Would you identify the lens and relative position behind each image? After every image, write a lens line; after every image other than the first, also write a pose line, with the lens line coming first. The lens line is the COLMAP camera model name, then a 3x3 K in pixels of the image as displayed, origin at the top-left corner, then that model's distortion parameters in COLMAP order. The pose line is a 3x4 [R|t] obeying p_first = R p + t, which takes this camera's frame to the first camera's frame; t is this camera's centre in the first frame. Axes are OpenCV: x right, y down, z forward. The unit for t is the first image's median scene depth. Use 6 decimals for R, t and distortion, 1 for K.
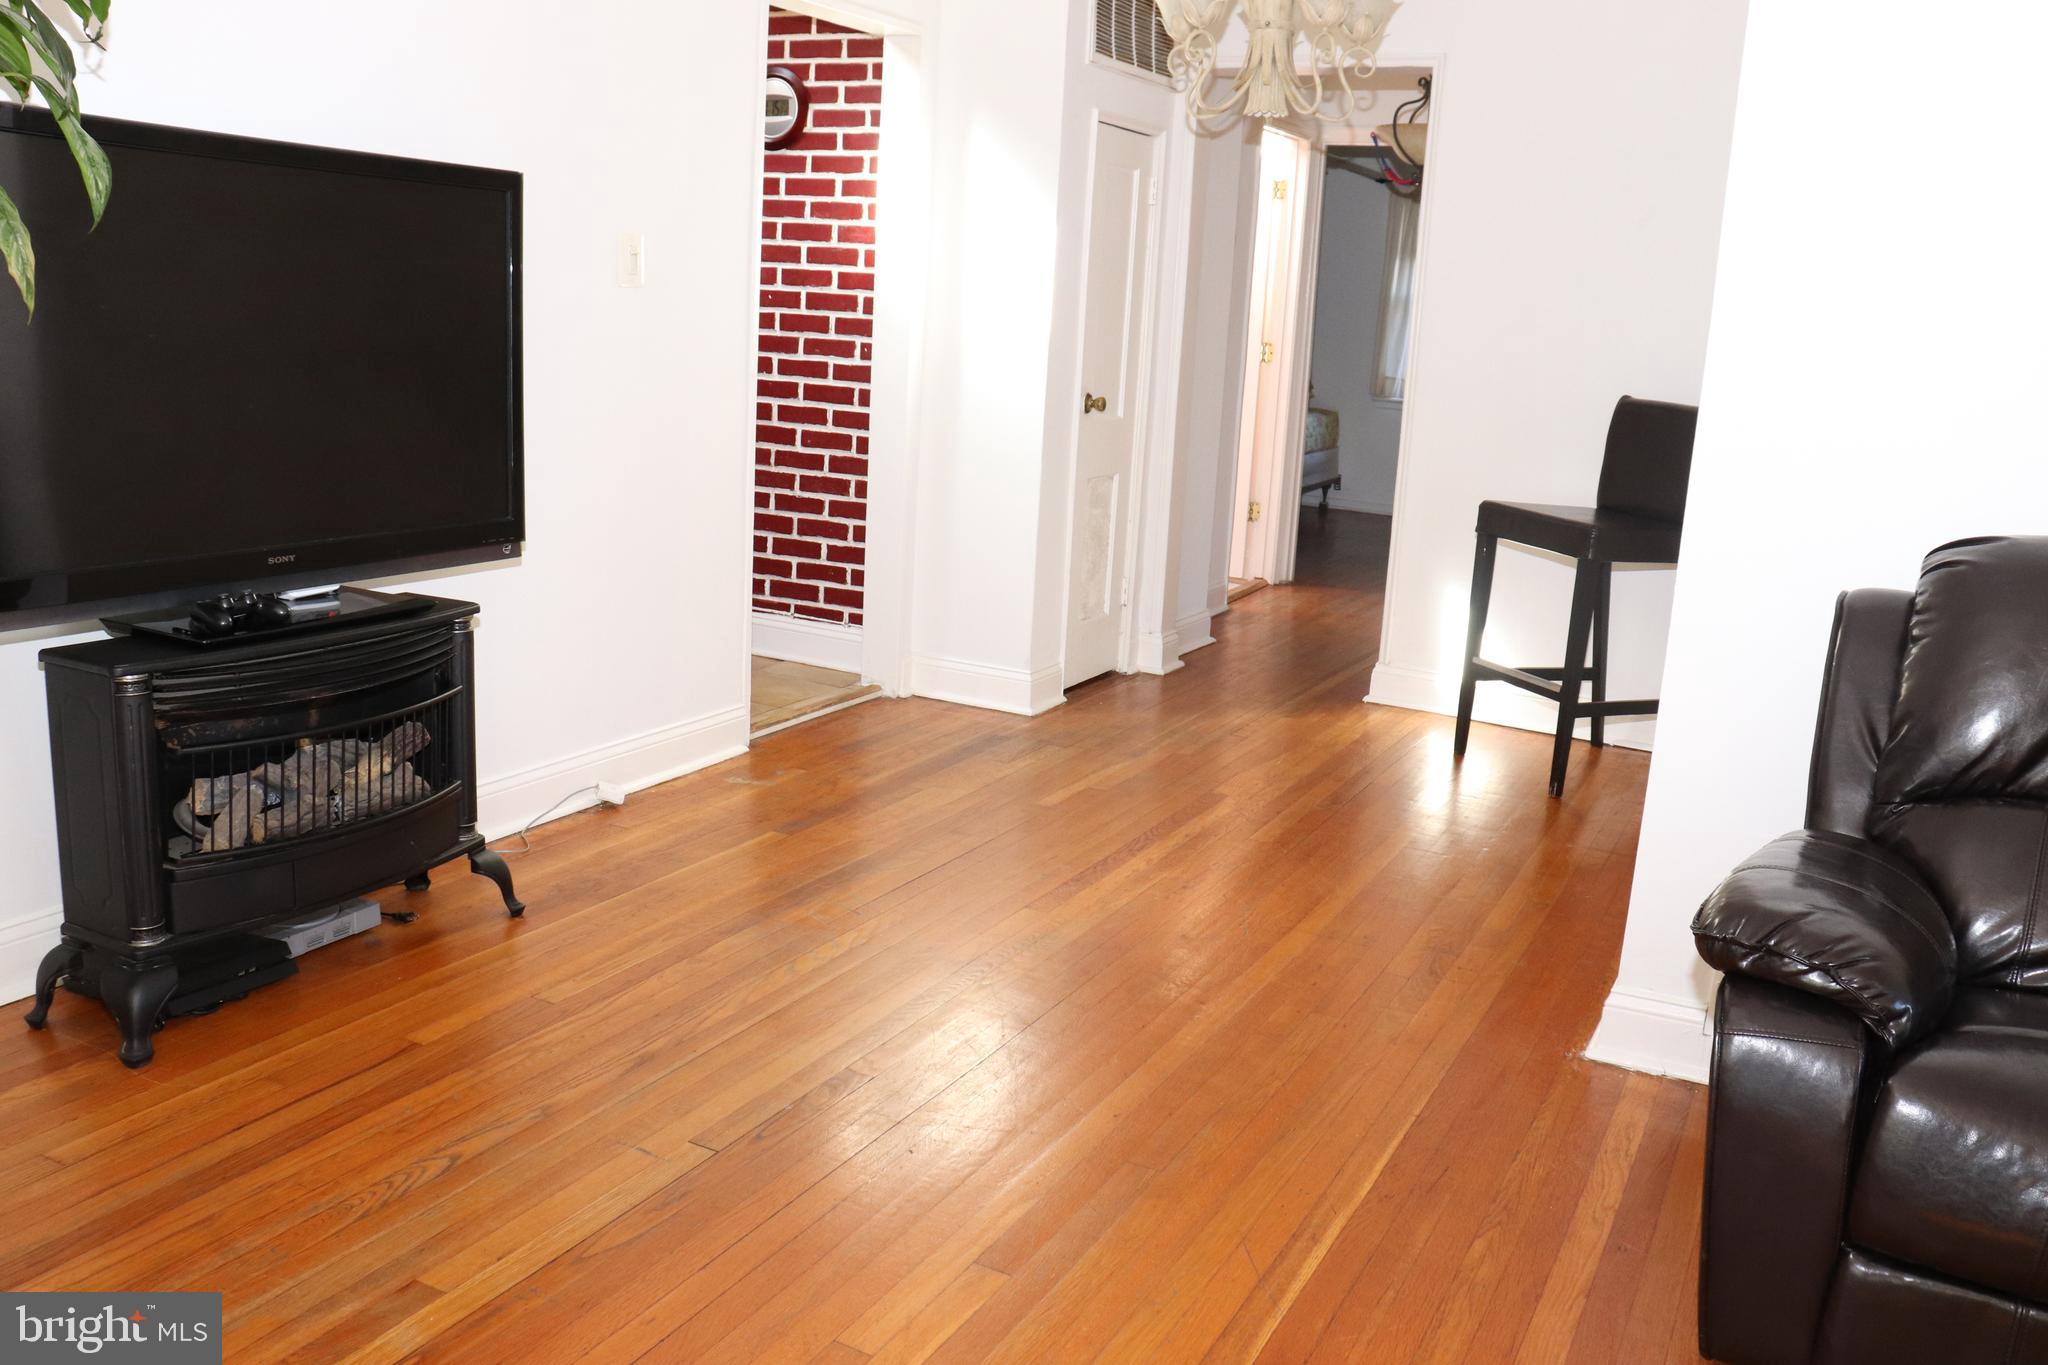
lens RADIAL K [[1692.4, 0, 1030.3], [0, 1692.4, 680.8], [0, 0, 1]] dist [-0.172910, 0.160011]
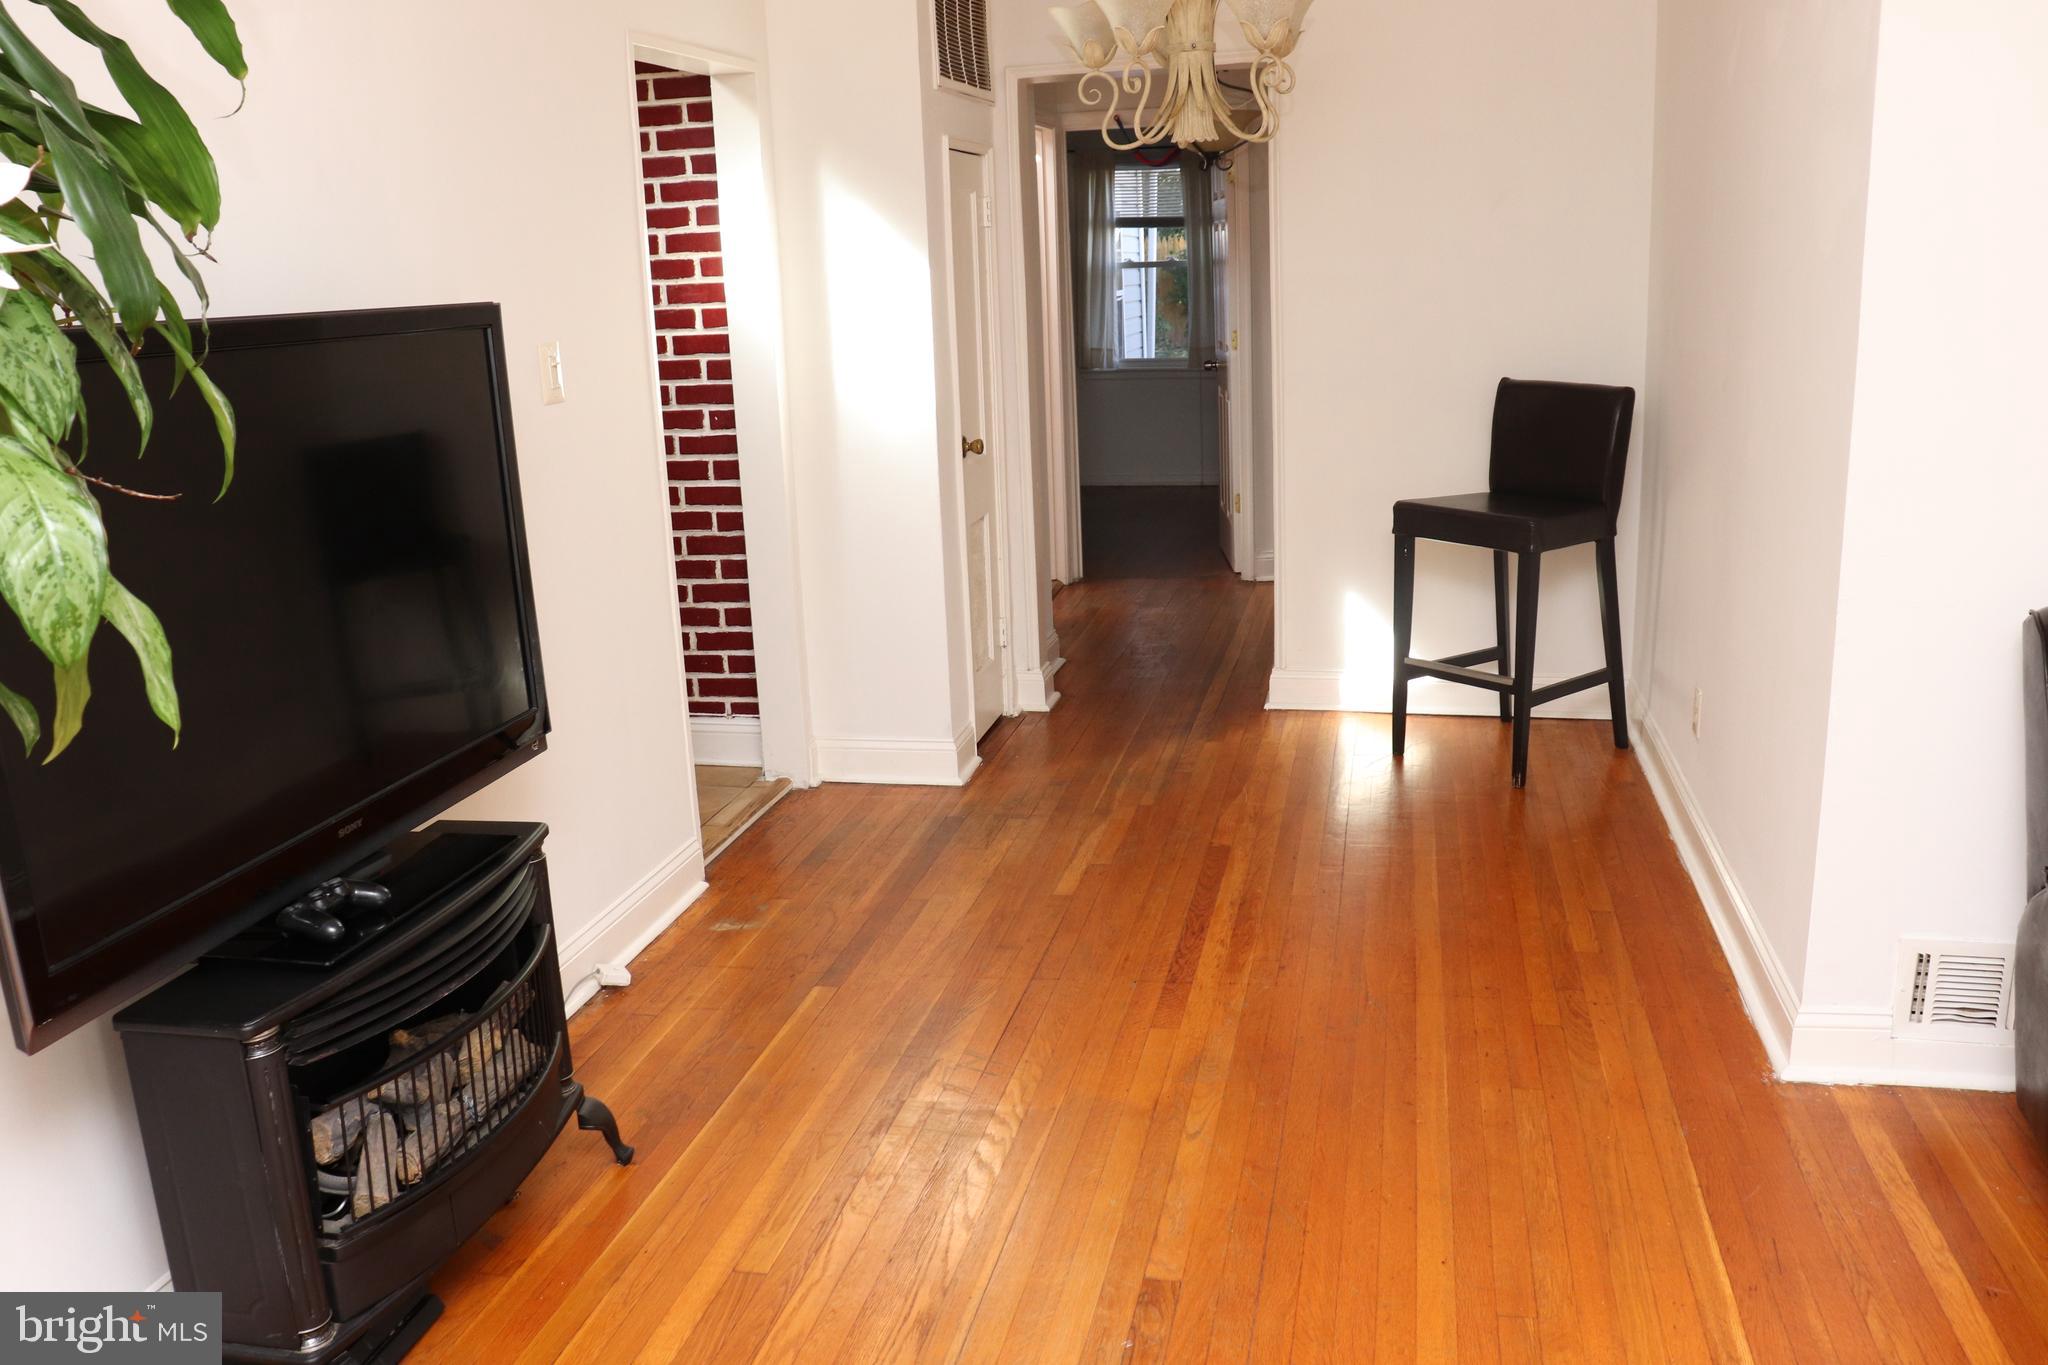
lens RADIAL K [[1692.4, 0, 1029.1], [0, 1692.4, 693.3], [0, 0, 1]] dist [-0.172910, 0.160011]
pose [[0.960956, -0.156205, 0.228392, -0.186313], [0.148538, 0.987617, 0.050490, -0.078645], [-0.233450, -0.014593, 0.972259, 0.080324]]
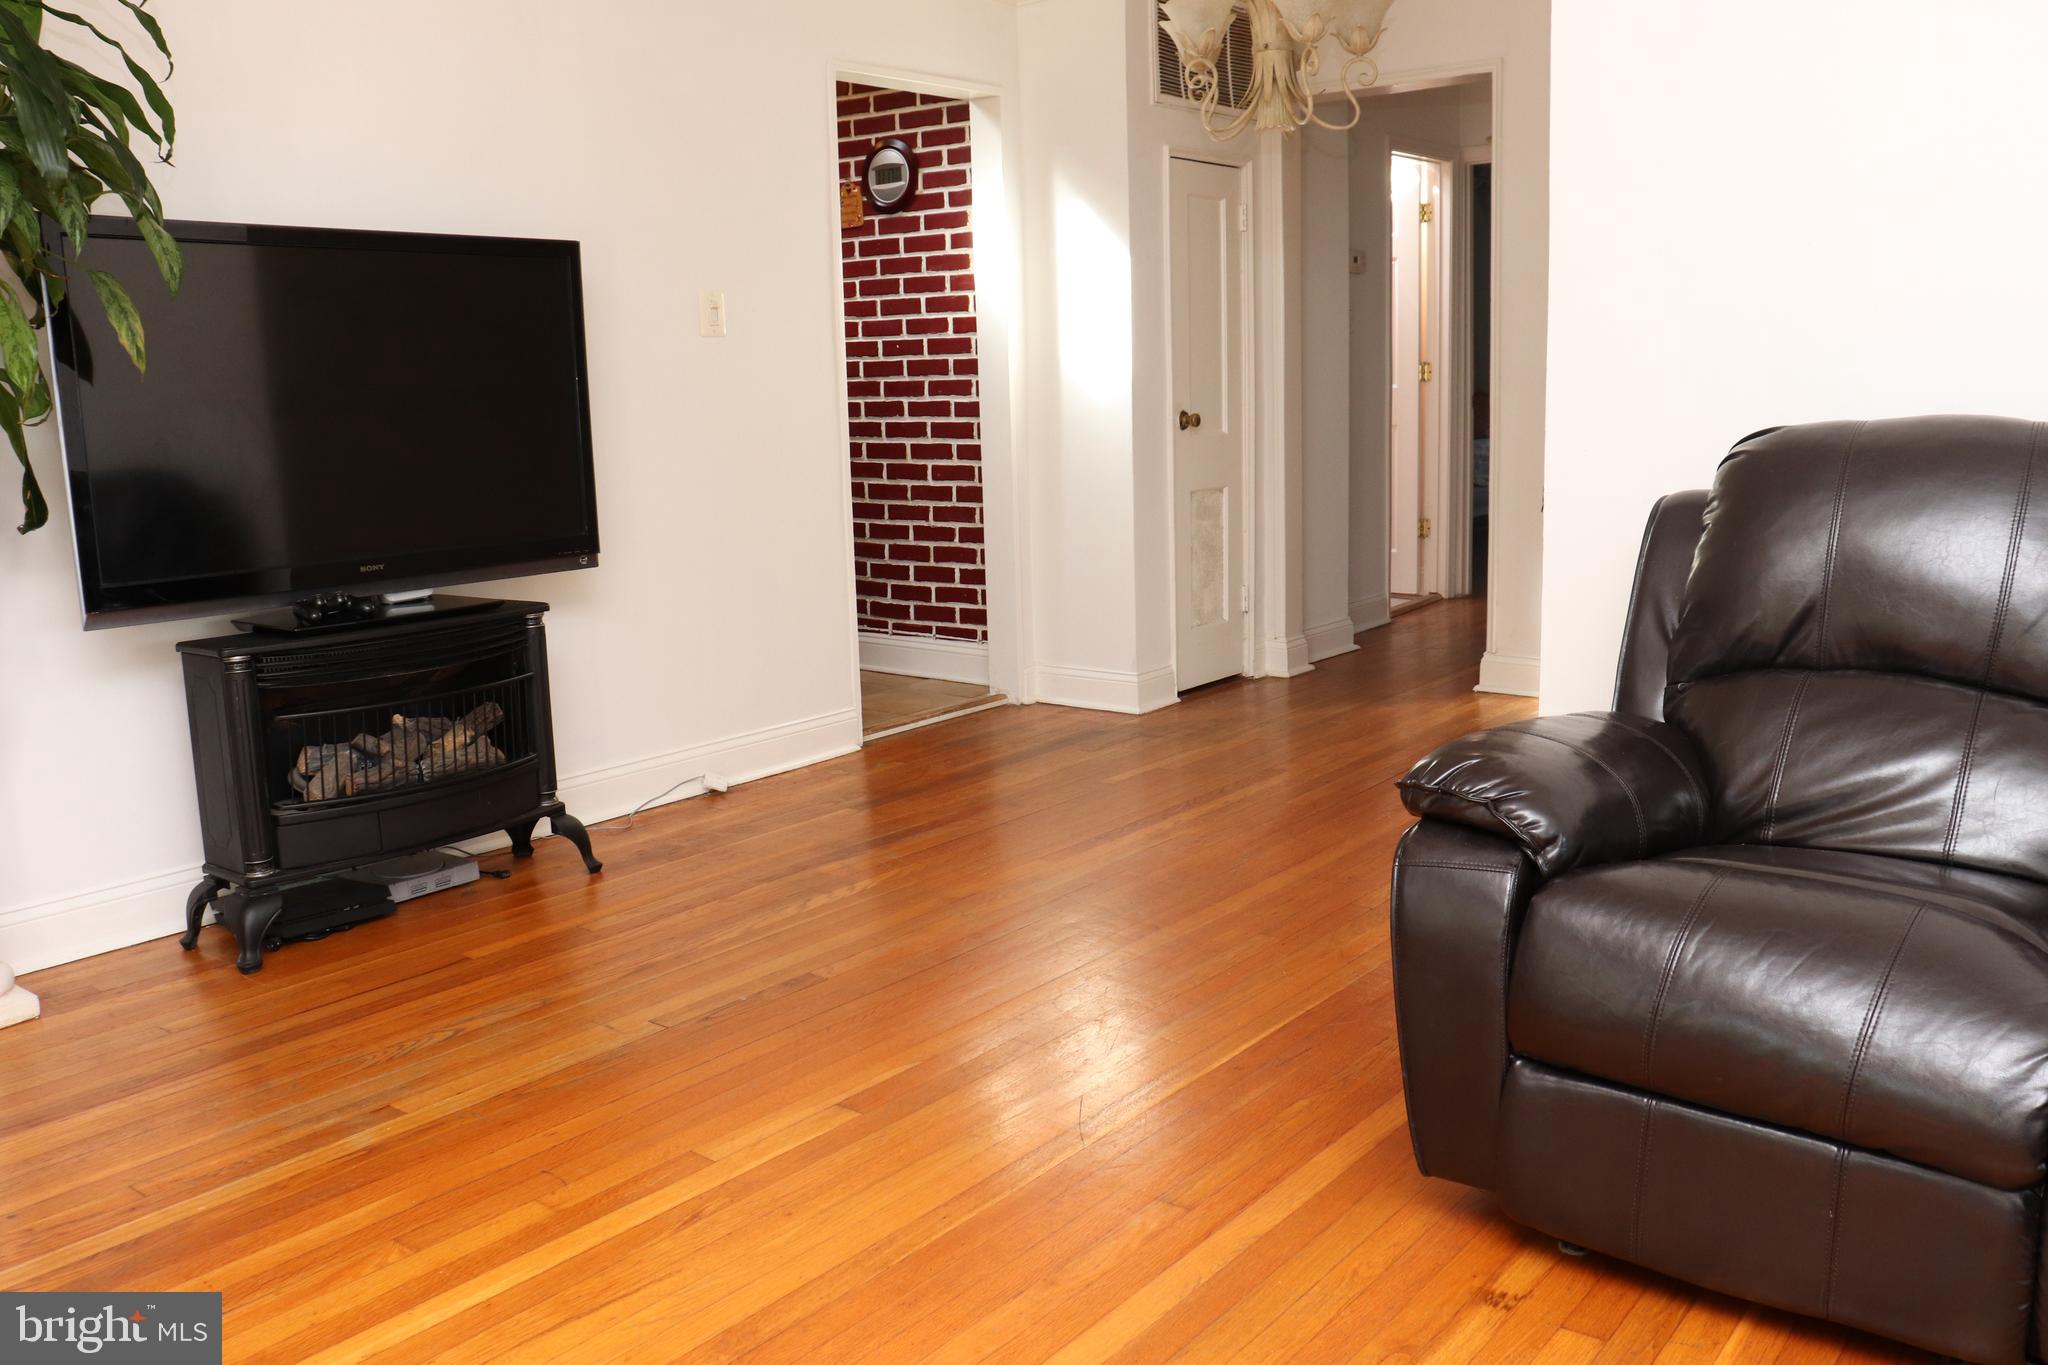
lens RADIAL K [[1692.4, 0, 1028.6], [0, 1692.4, 680.5], [0, 0, 1]] dist [-0.172910, 0.160011]
pose [[0.978979, -0.045838, -0.198746, 0.157952], [0.036950, 0.998154, -0.048204, 0.052445], [0.200588, 0.039847, 0.978865, -0.061326]]
